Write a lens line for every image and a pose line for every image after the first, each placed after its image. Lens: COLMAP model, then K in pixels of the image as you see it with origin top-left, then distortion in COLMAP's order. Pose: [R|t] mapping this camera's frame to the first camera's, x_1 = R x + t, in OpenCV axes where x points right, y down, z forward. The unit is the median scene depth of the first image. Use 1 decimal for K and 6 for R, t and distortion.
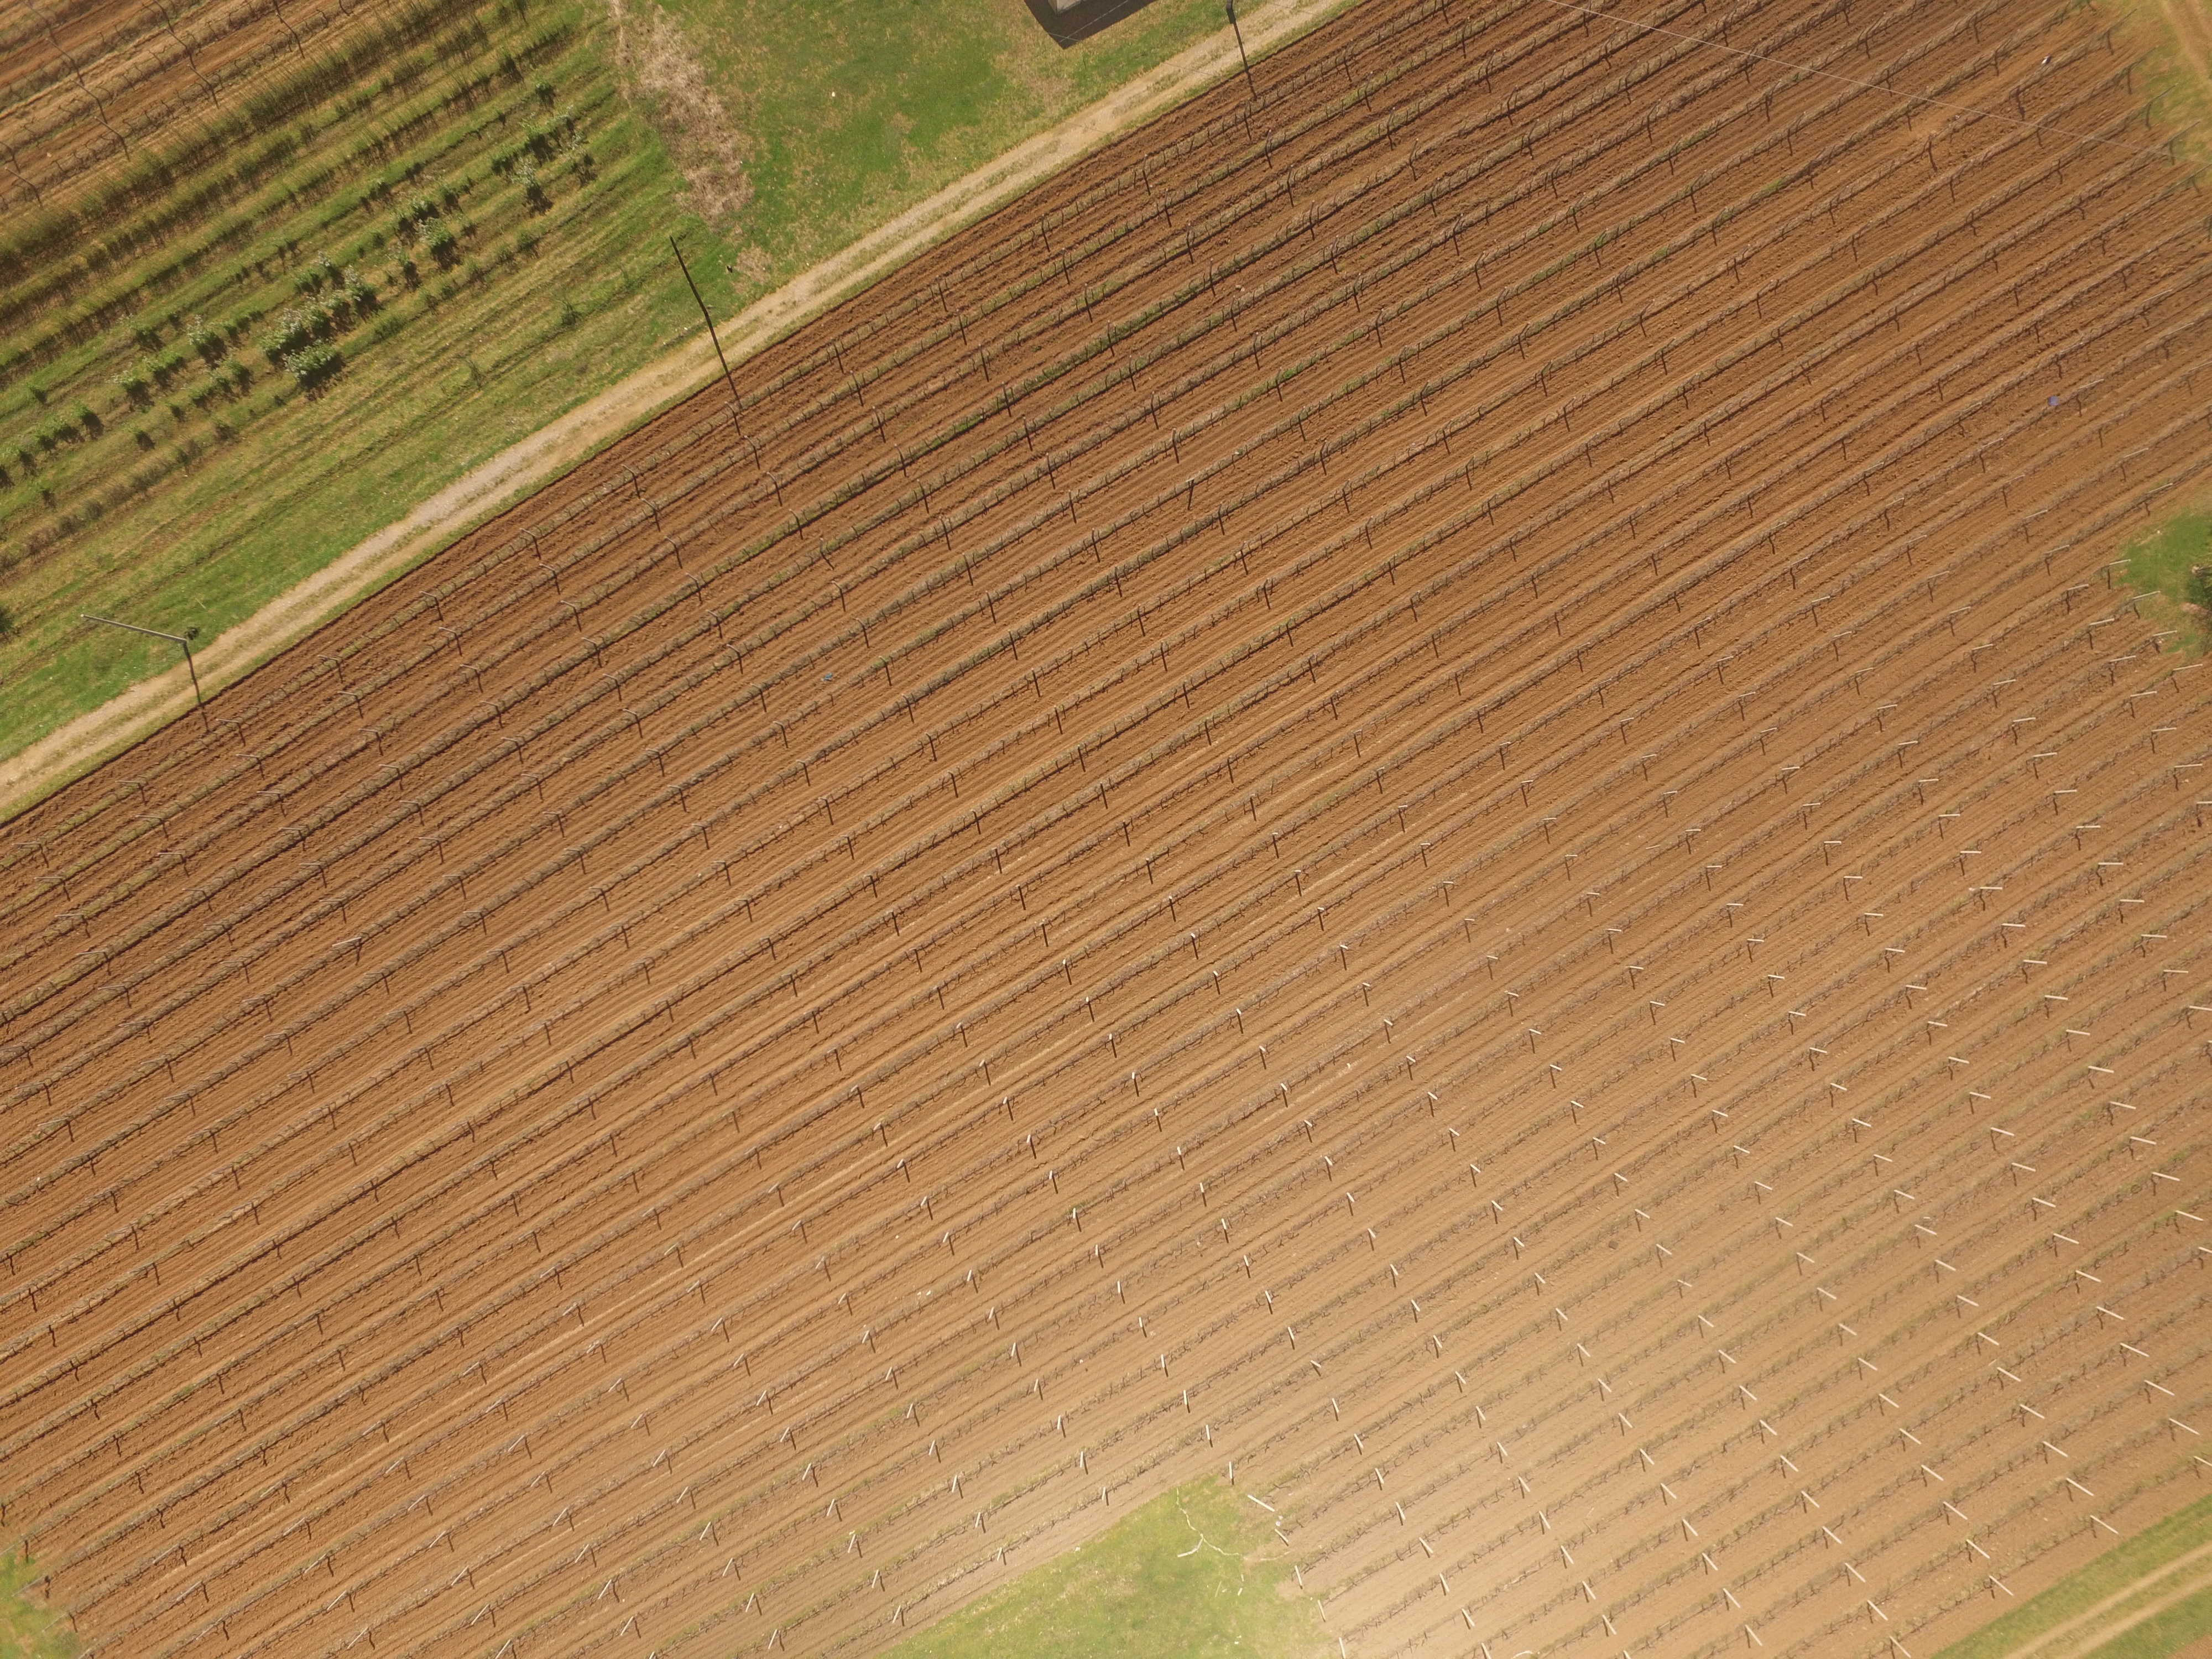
lens RADIAL K [[1587.4, 0, 1105.8], [0, 1587.4, 838.7], [0, 0, 1]] dist [-0.150891, 0.225339]
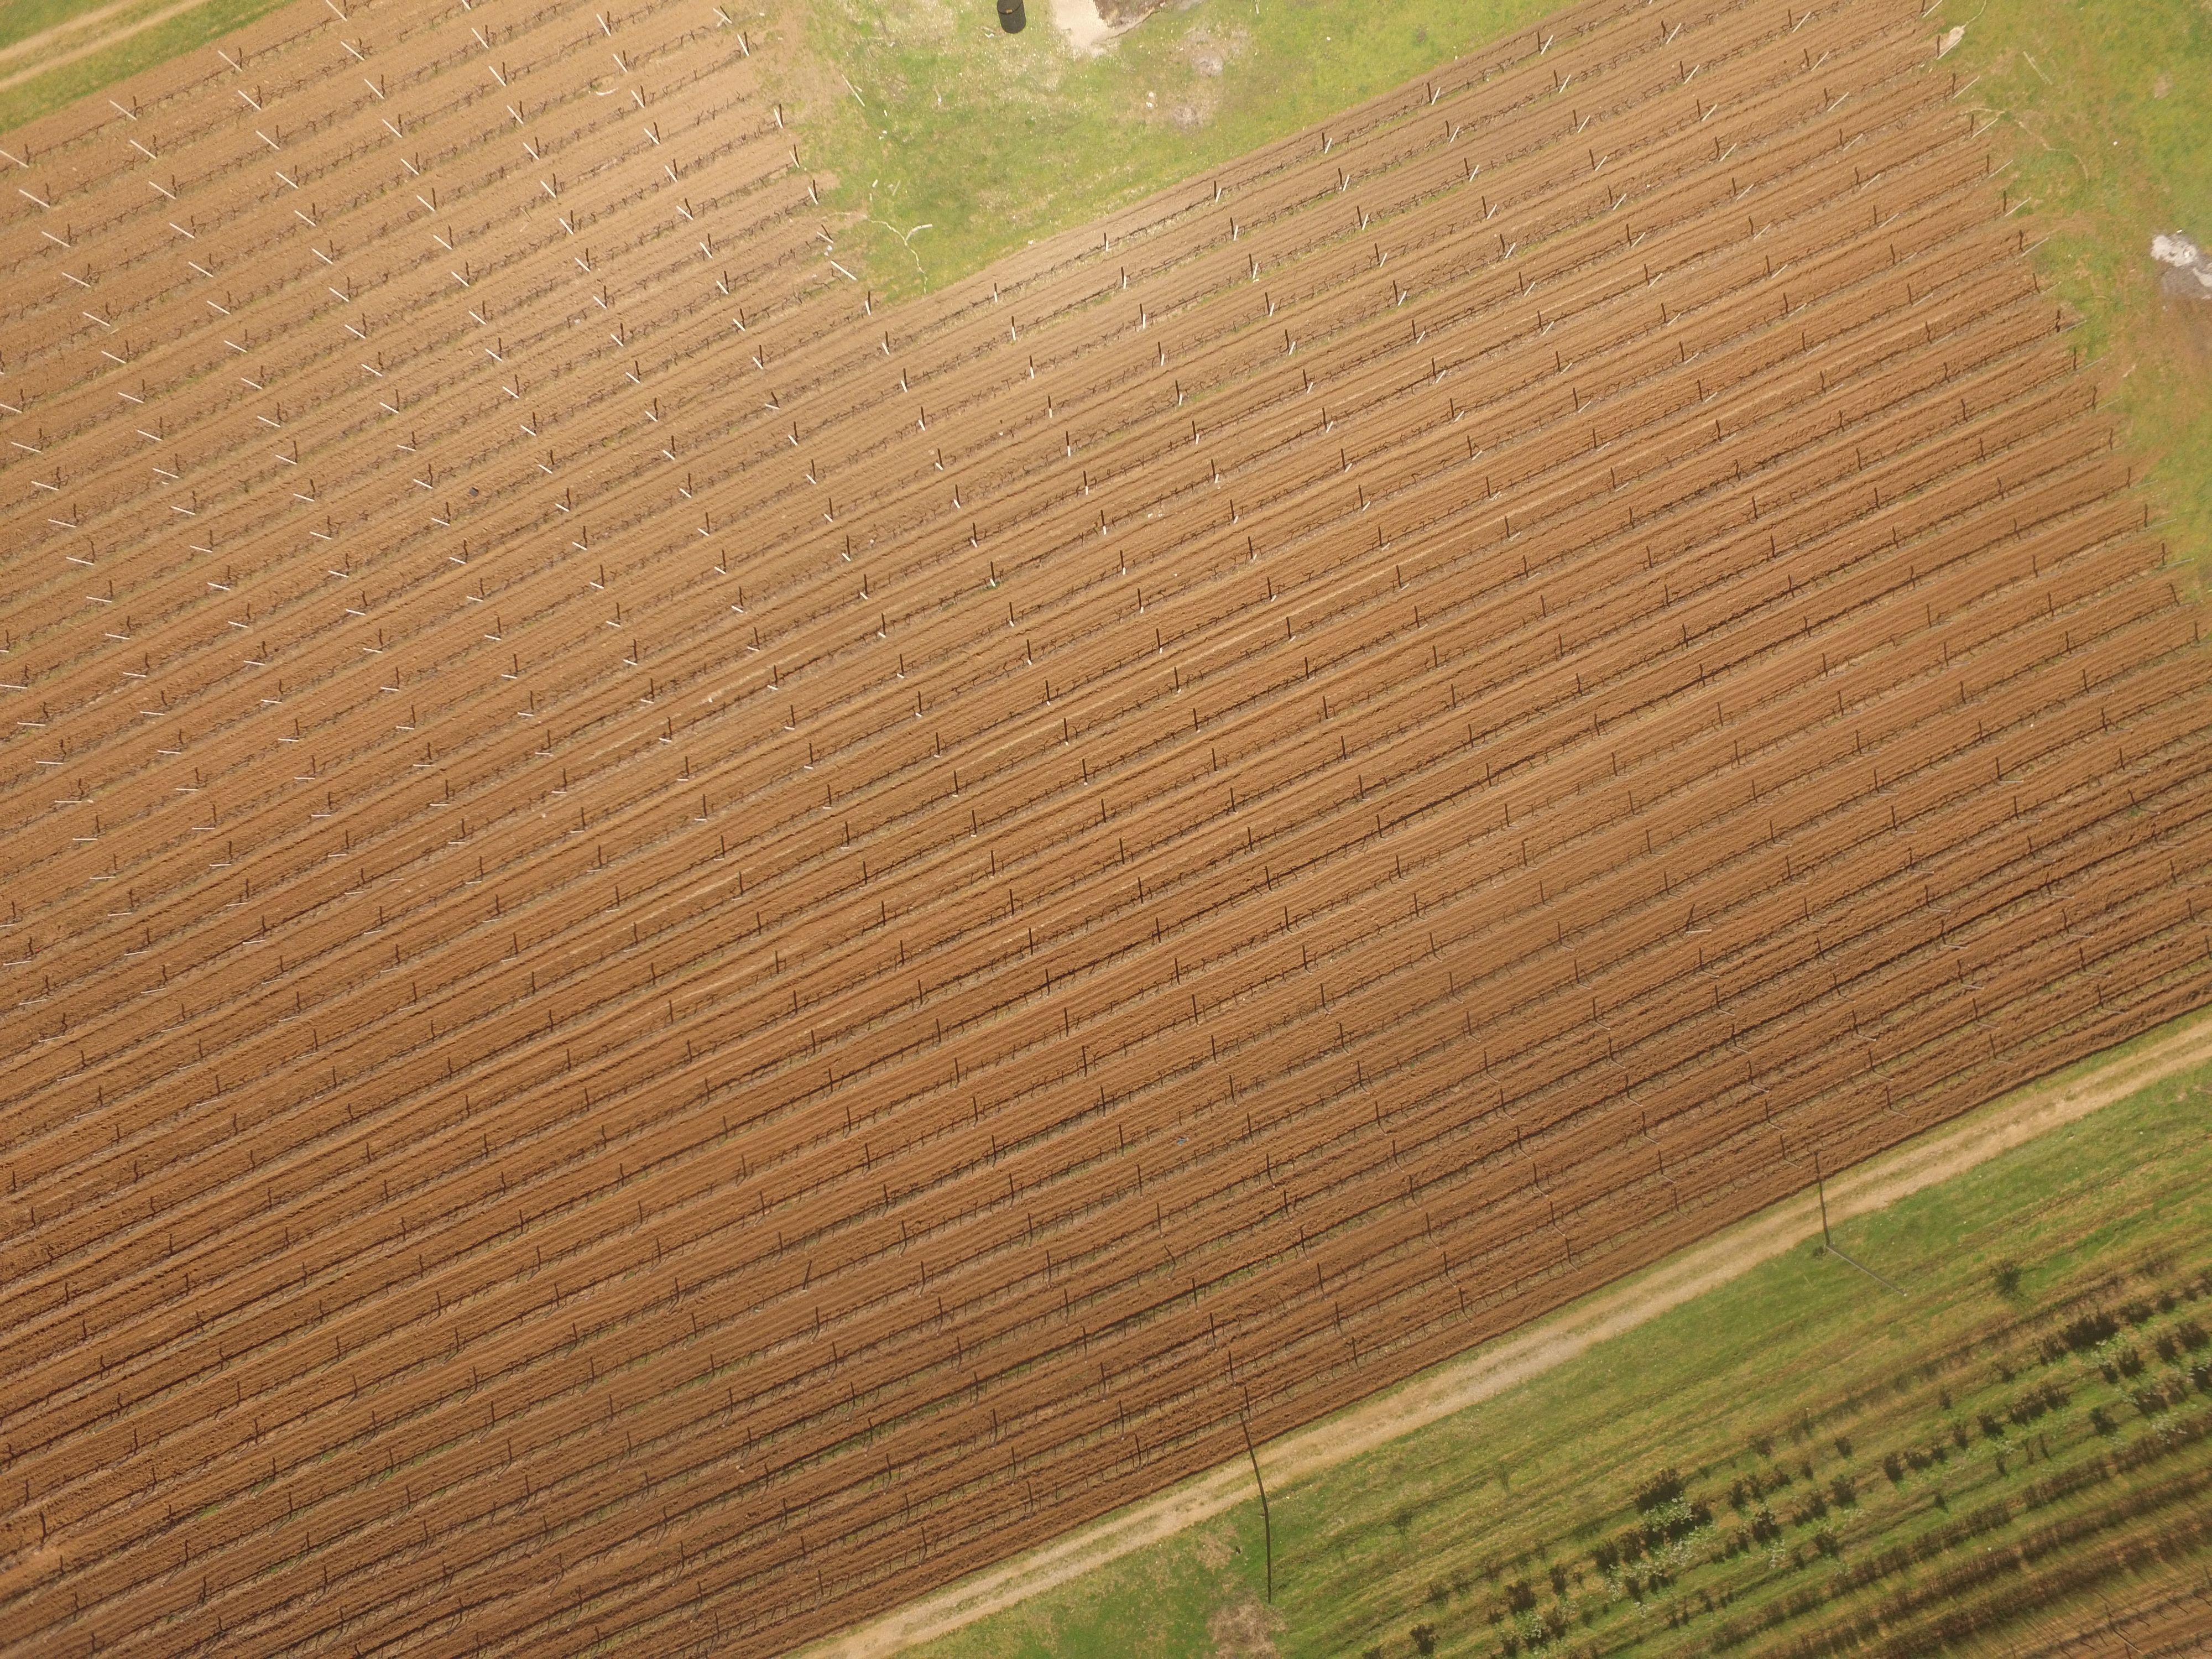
lens RADIAL K [[1587.4, 0, 1105.8], [0, 1587.4, 838.7], [0, 0, 1]] dist [-0.150891, 0.225339]
pose [[-0.993748, -0.109582, 0.021363, -0.127349], [0.109256, -0.993887, -0.015891, 0.098000], [0.022974, -0.013458, 0.999645, -0.000940]]
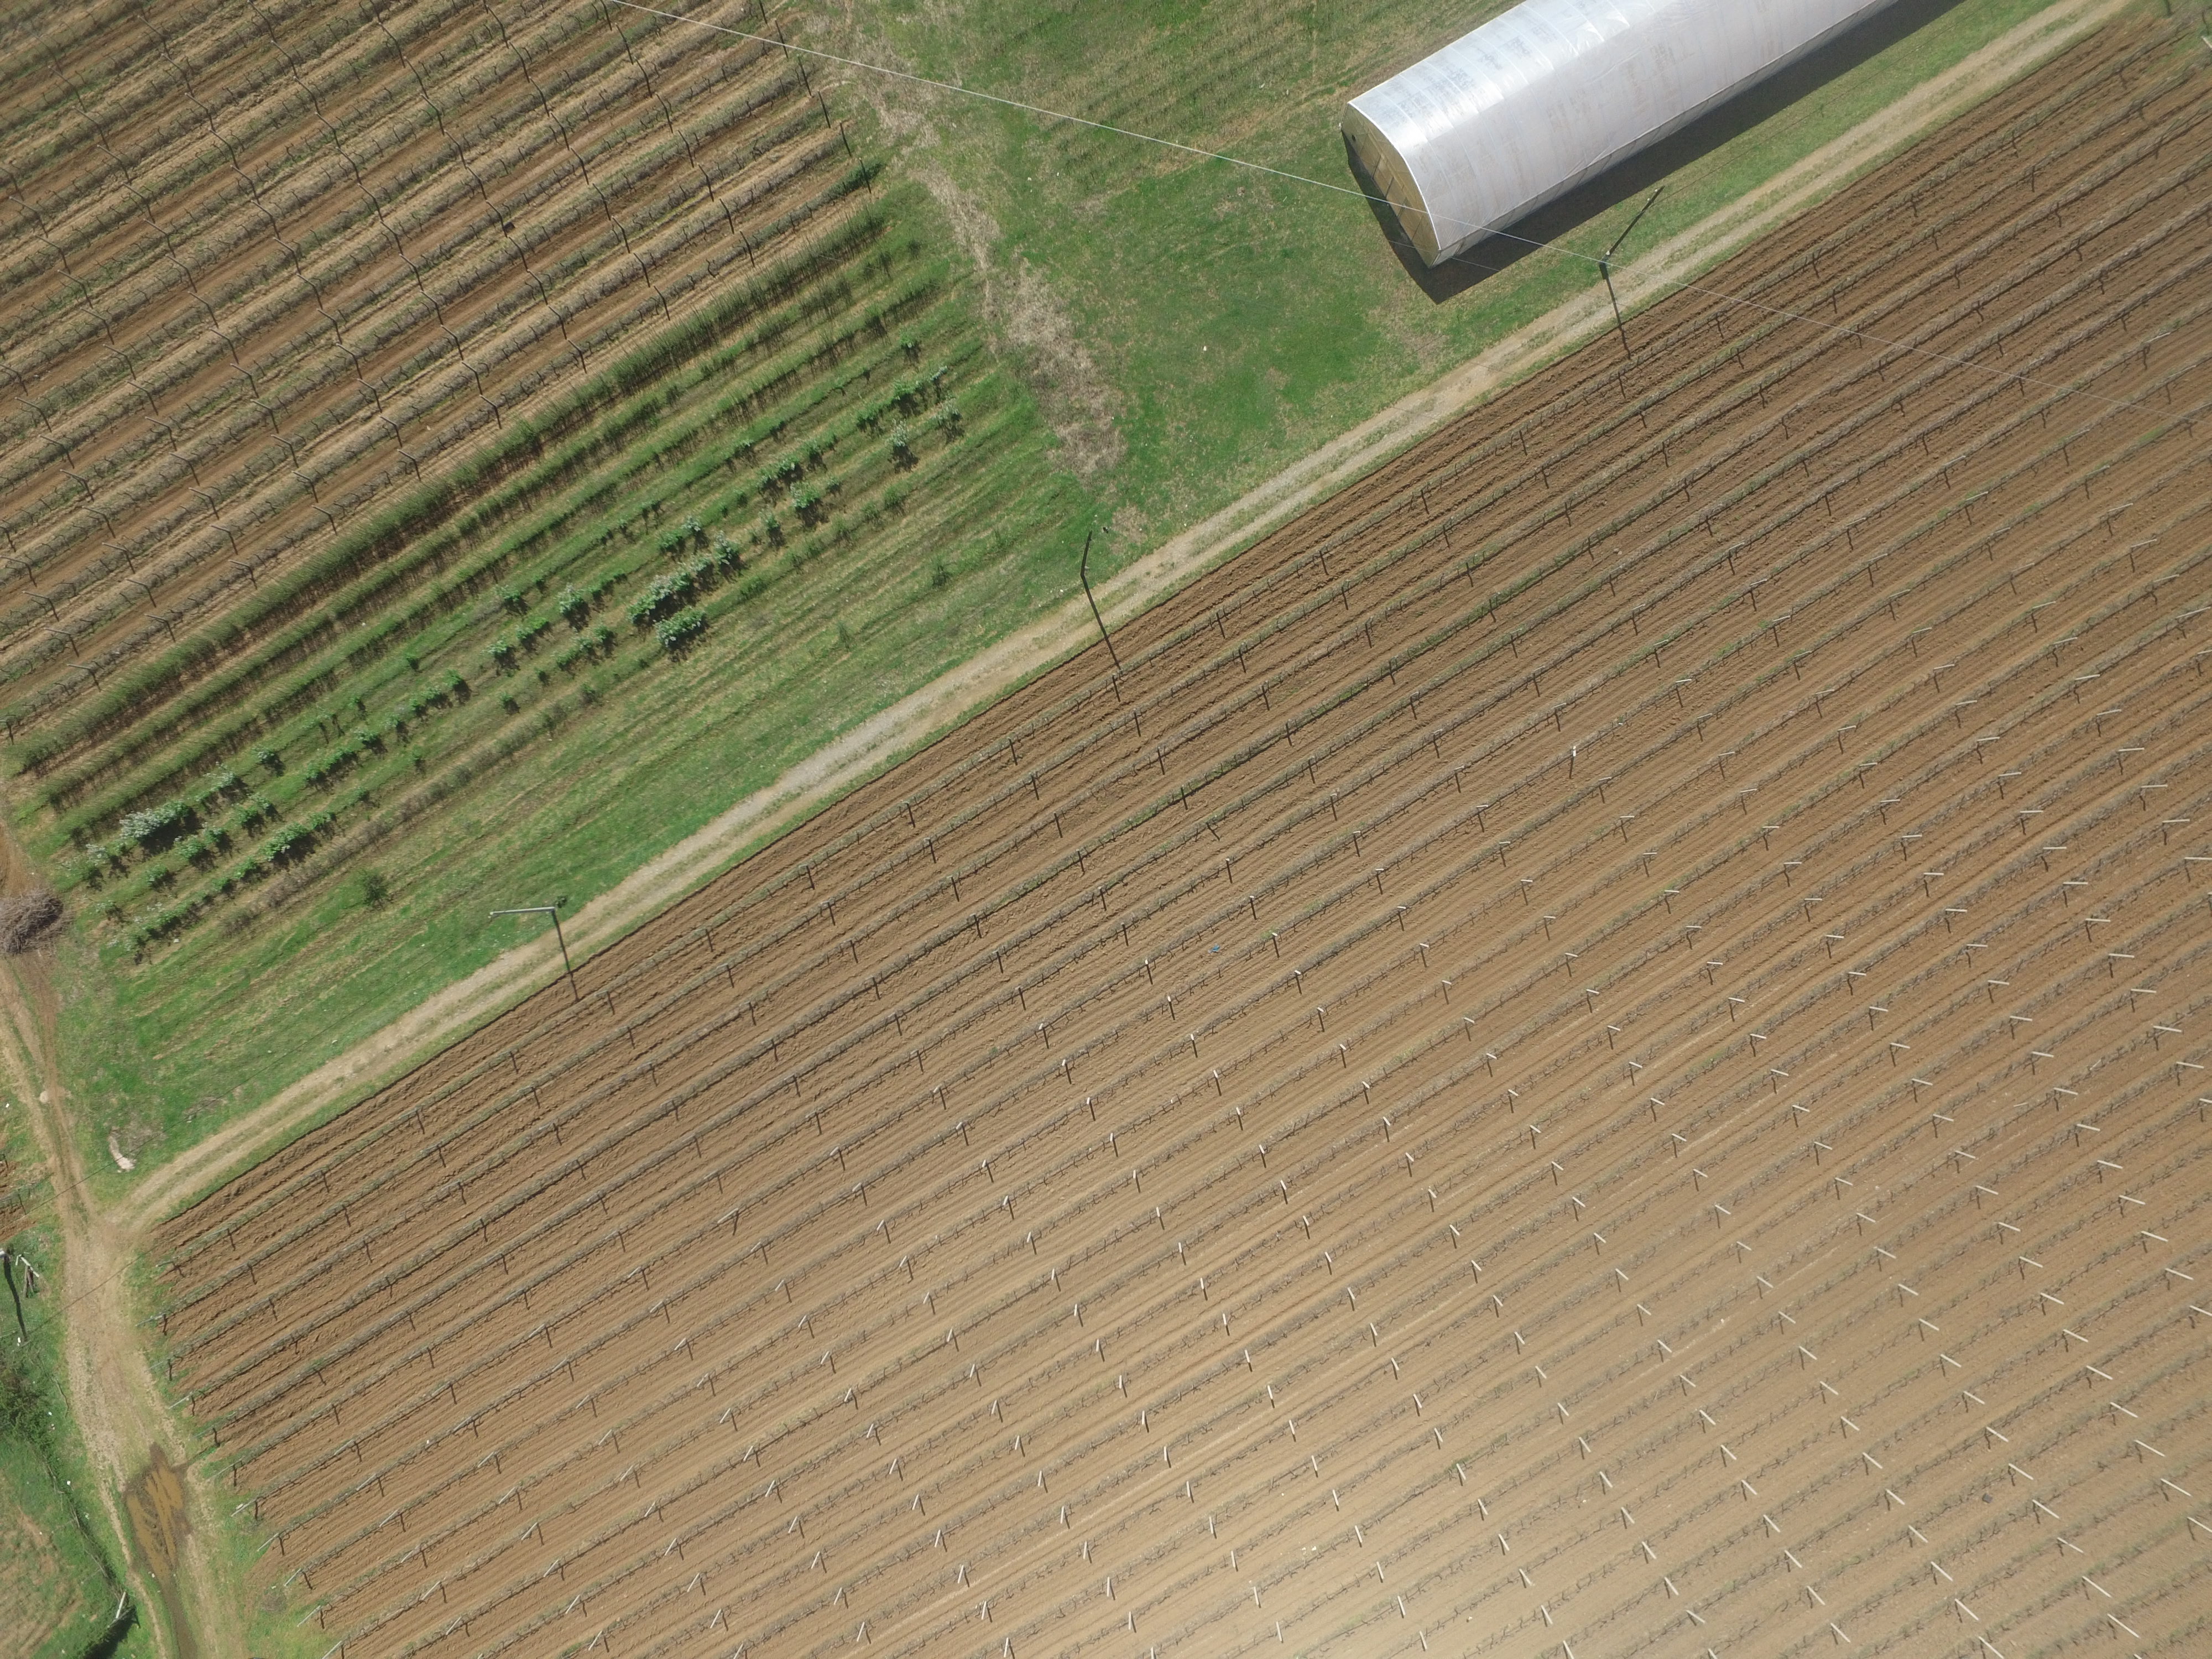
lens RADIAL K [[1587.4, 0, 1105.8], [0, 1587.4, 838.7], [0, 0, 1]] dist [-0.150891, 0.225339]
pose [[0.999964, -0.006893, 0.004998, -0.247181], [0.006800, 0.999806, 0.018491, -0.189168], [-0.005125, -0.018457, 0.999817, 0.000189]]
